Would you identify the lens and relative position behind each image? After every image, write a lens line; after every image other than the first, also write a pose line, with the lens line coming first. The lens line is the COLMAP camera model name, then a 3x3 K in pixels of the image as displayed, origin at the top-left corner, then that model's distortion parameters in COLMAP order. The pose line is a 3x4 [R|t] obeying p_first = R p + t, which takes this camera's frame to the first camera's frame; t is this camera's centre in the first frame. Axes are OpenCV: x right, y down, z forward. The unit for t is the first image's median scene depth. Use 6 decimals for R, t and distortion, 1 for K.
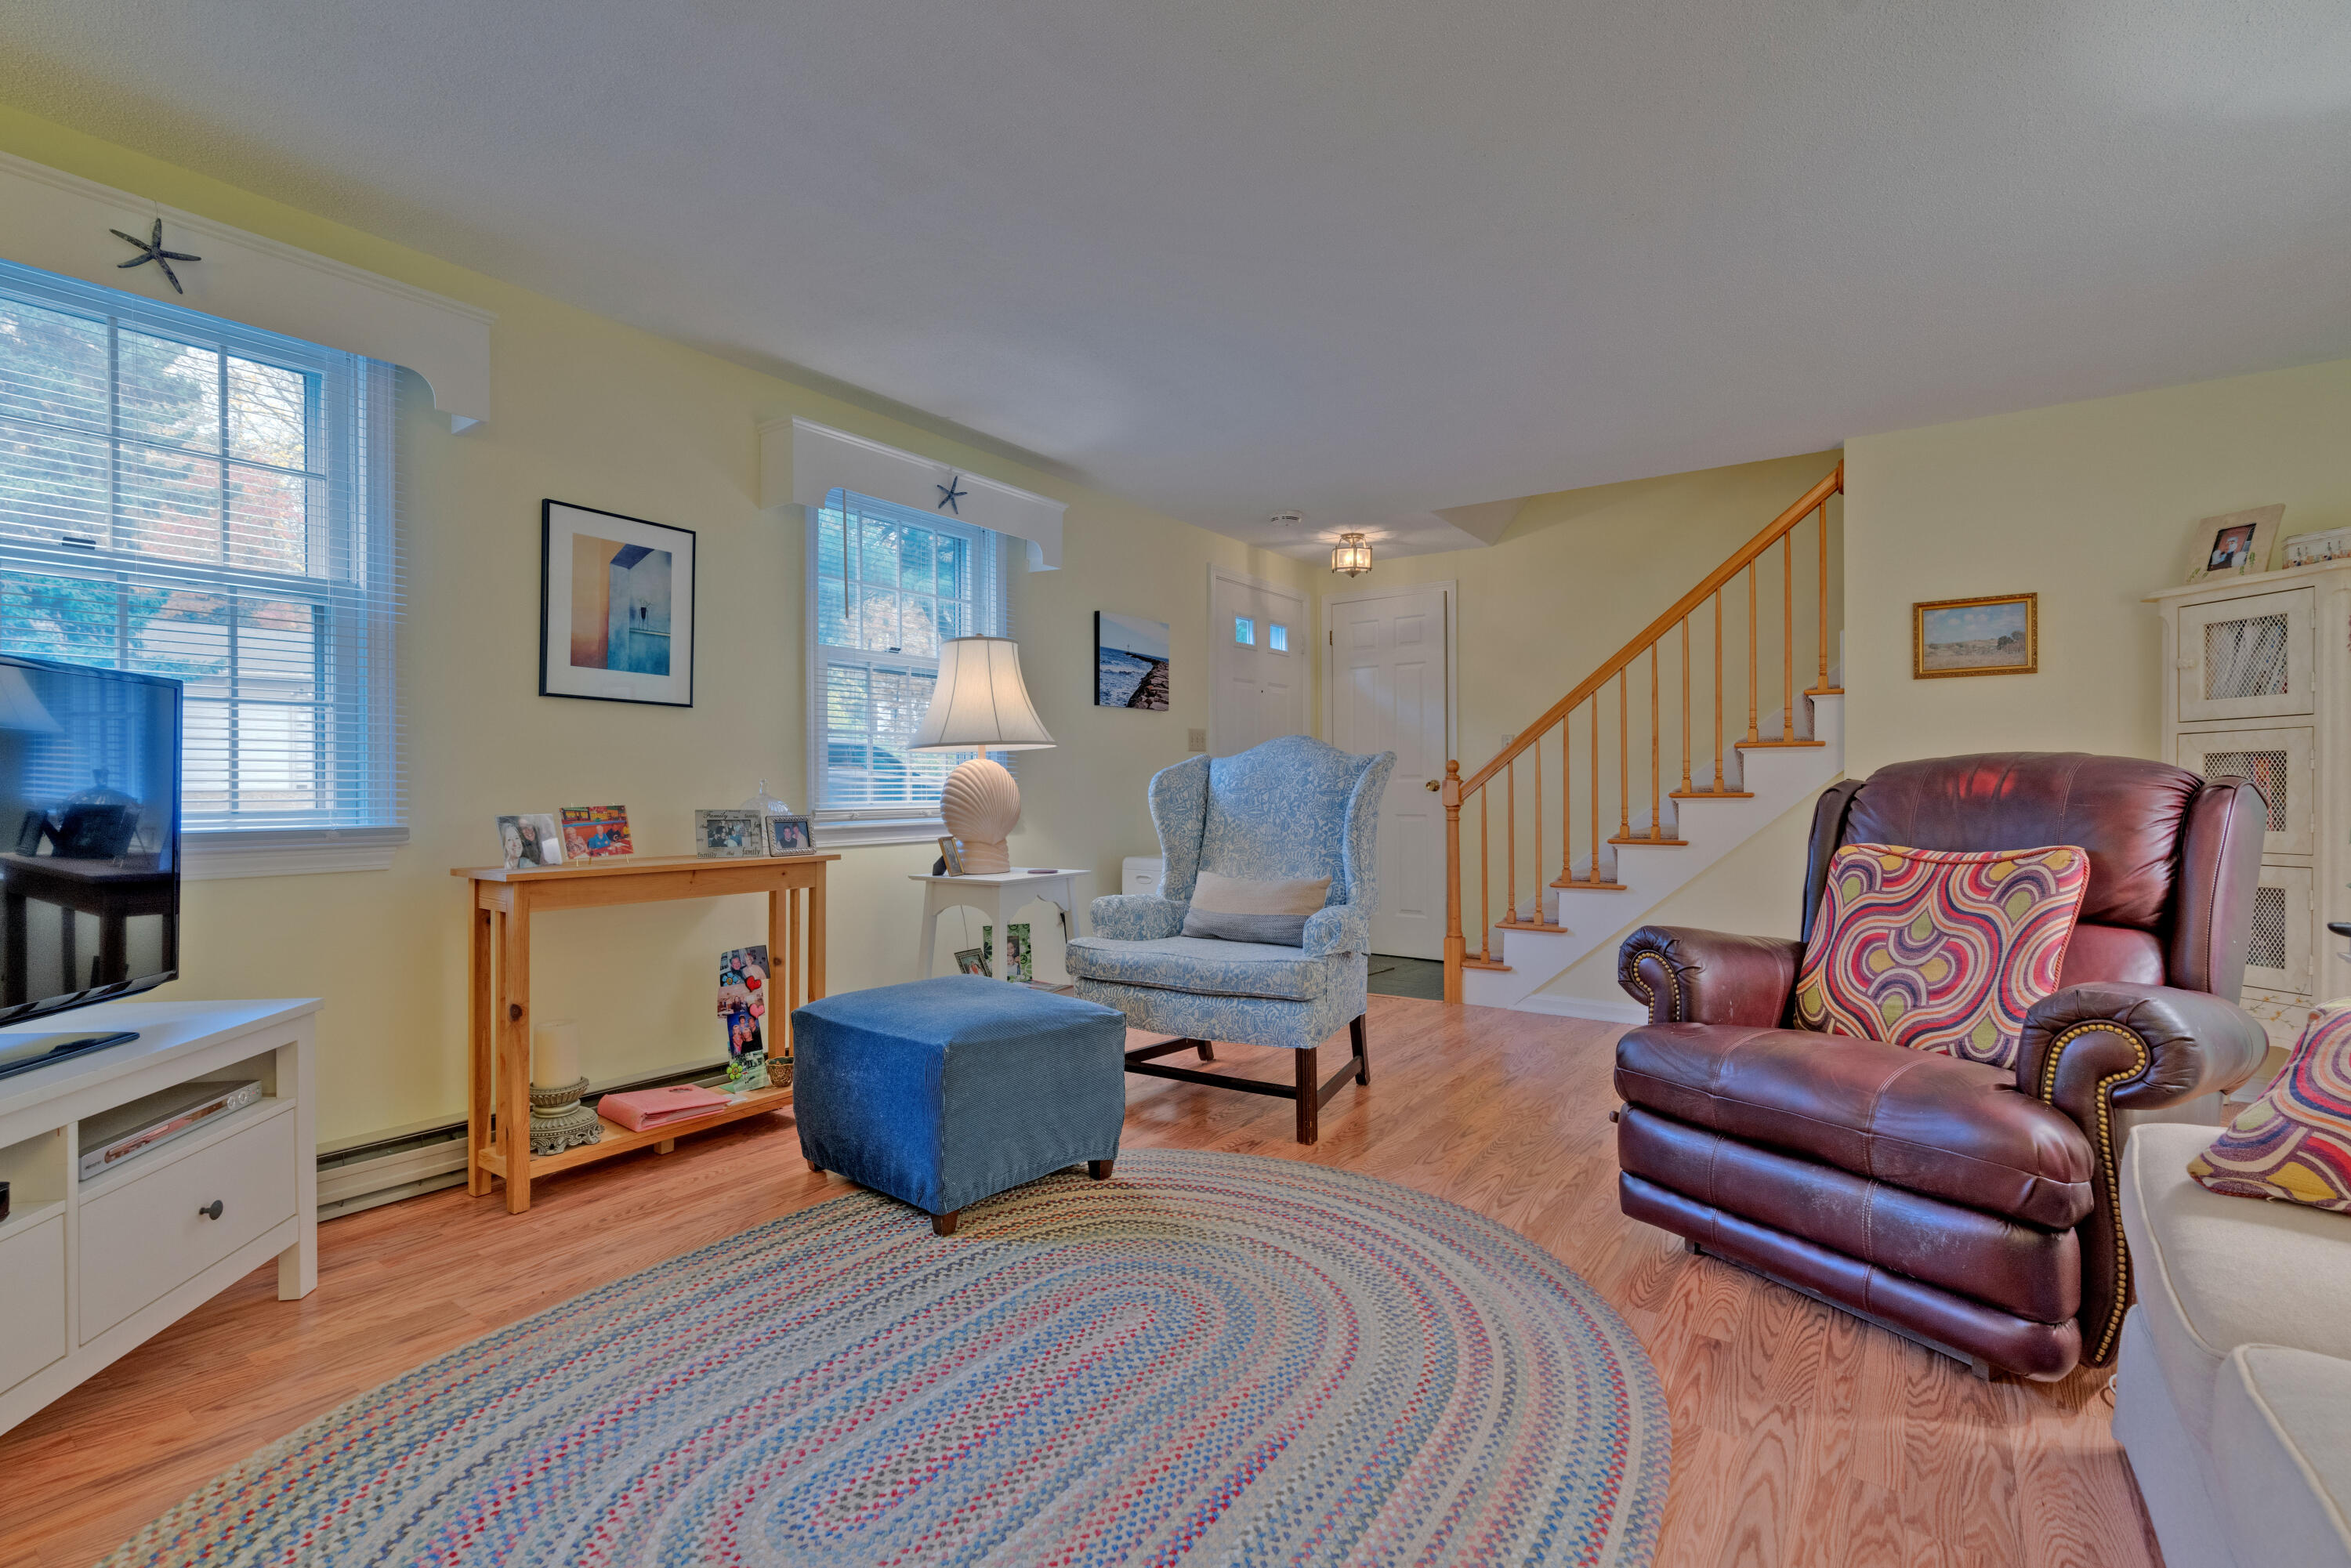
lens RADIAL K [[1054.1, 0, 1174.5], [0, 1054.1, 787.5], [0, 0, 1]] dist [-0.018023, 0.002438]
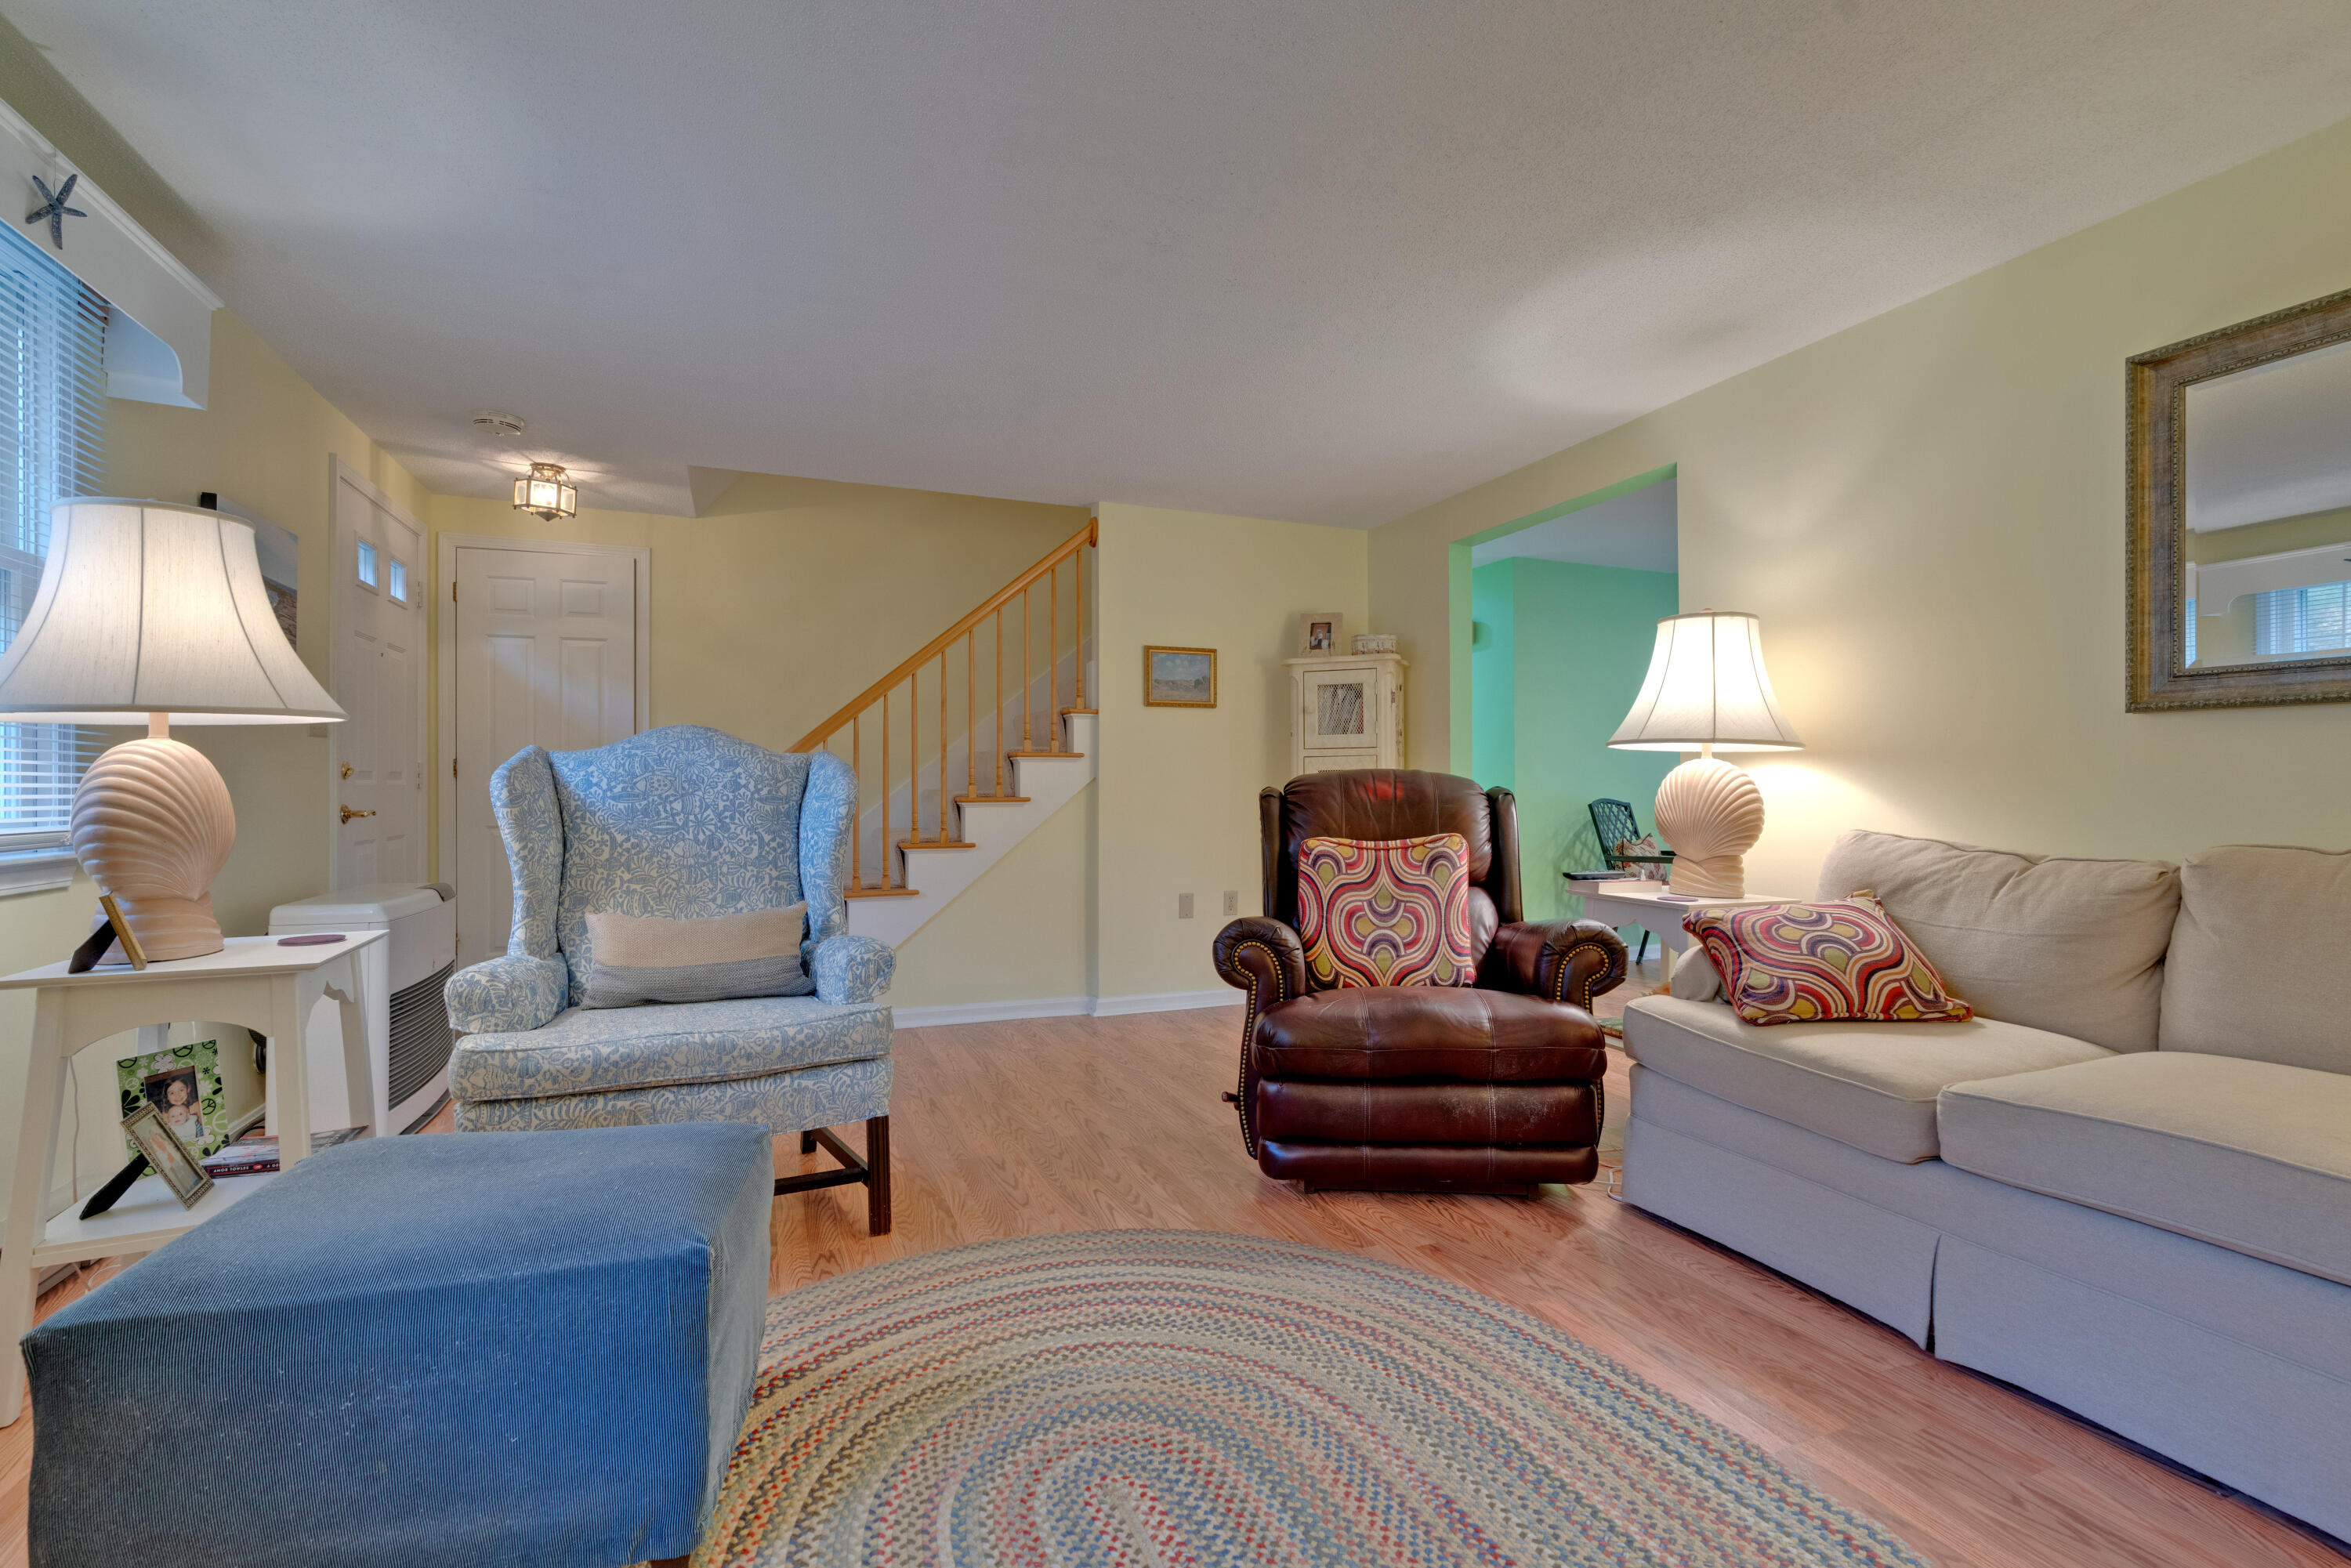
lens RADIAL K [[1054.1, 0, 1178.6], [0, 1054.1, 784.9], [0, 0, 1]] dist [-0.018023, 0.002438]
pose [[0.539897, 0.006305, 0.841708, -0.474850], [-0.001188, 0.999977, -0.006728, -0.001748], [-0.841730, 0.002632, 0.539892, 0.405915]]
